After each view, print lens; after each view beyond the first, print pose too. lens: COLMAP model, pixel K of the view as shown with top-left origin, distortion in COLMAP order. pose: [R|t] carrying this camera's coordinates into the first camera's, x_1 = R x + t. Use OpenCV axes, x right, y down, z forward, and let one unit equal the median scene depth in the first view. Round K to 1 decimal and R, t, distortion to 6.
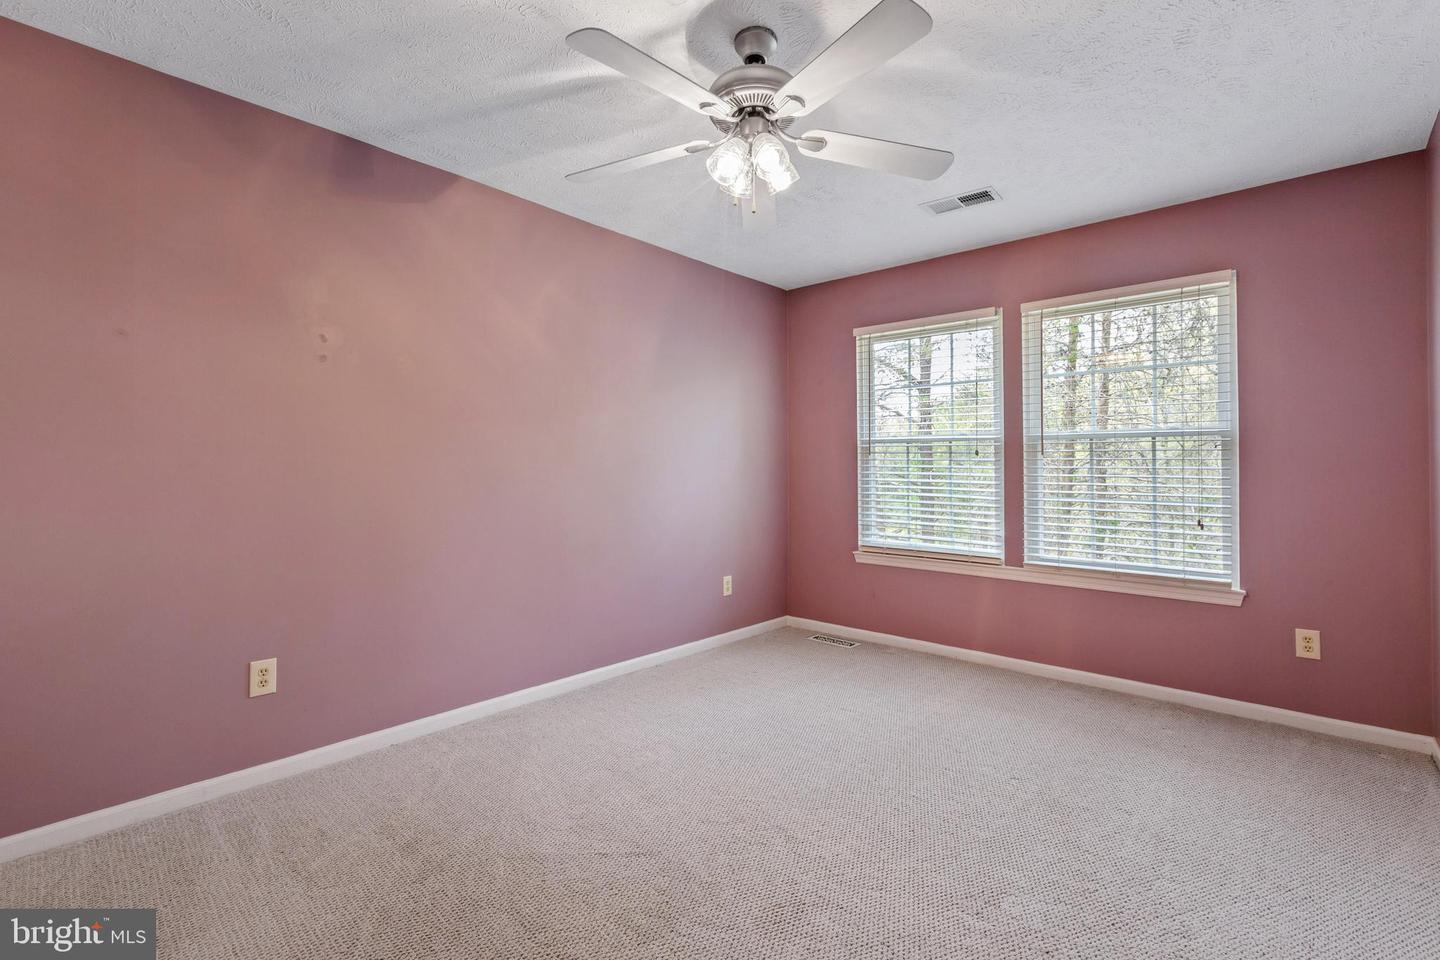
lens RADIAL K [[649.1, 0, 717.3], [0, 649.1, 468.2], [0, 0, 1]] dist [0.005970, -0.001262]
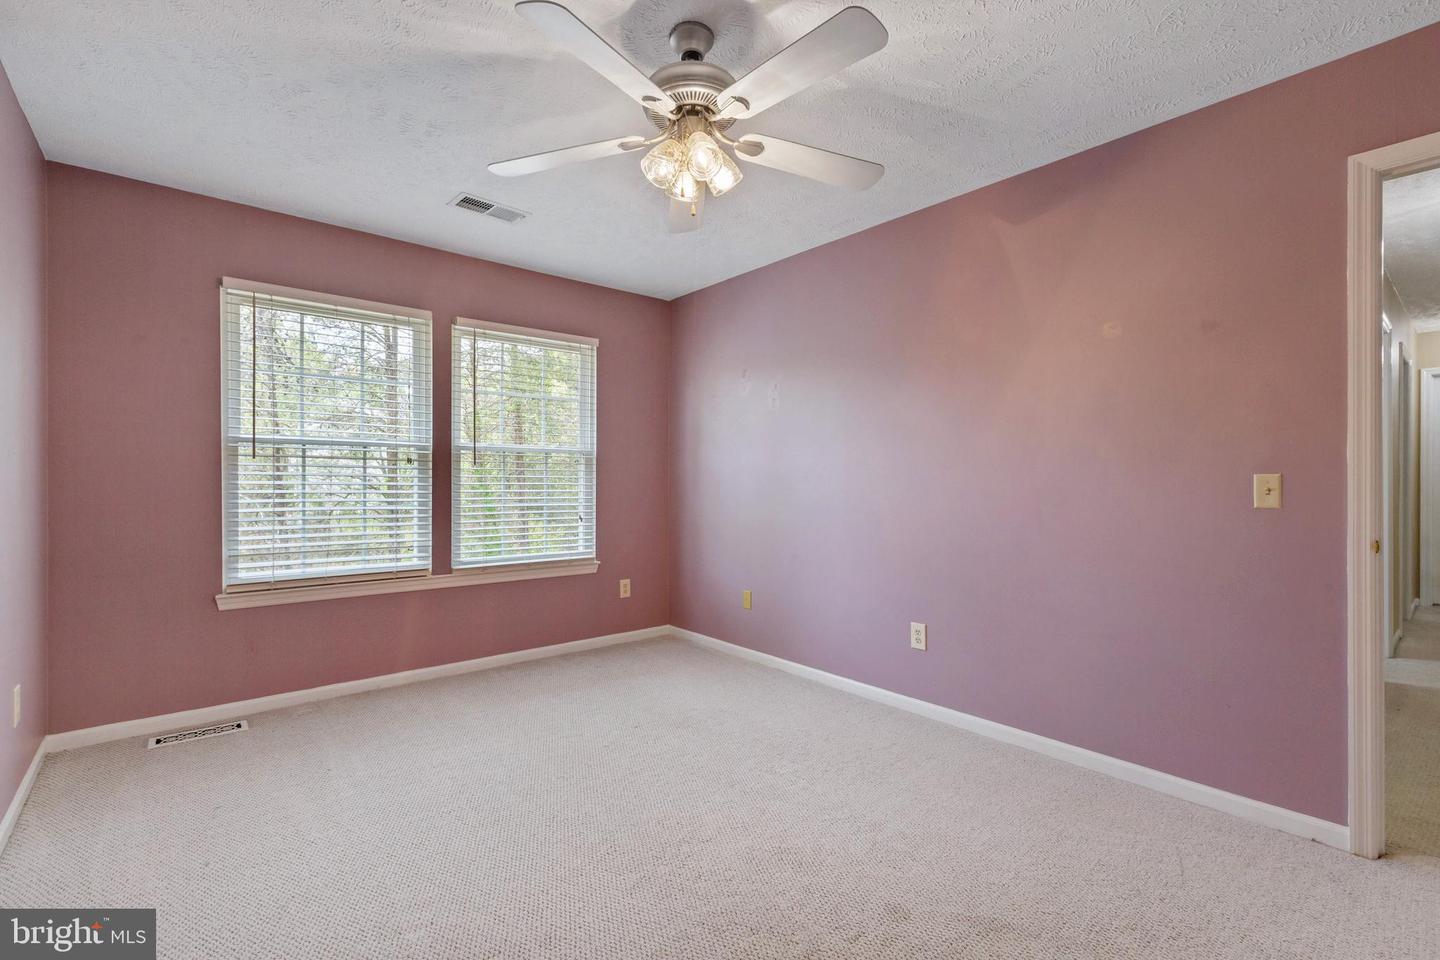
lens RADIAL K [[649.1, 0, 716.8], [0, 649.1, 482.5], [0, 0, 1]] dist [0.005970, -0.001262]
pose [[0.122928, -0.010454, 0.992361, -0.487014], [-0.006217, 0.999917, 0.011304, -0.005310], [-0.992396, -0.007559, 0.122853, 0.450850]]
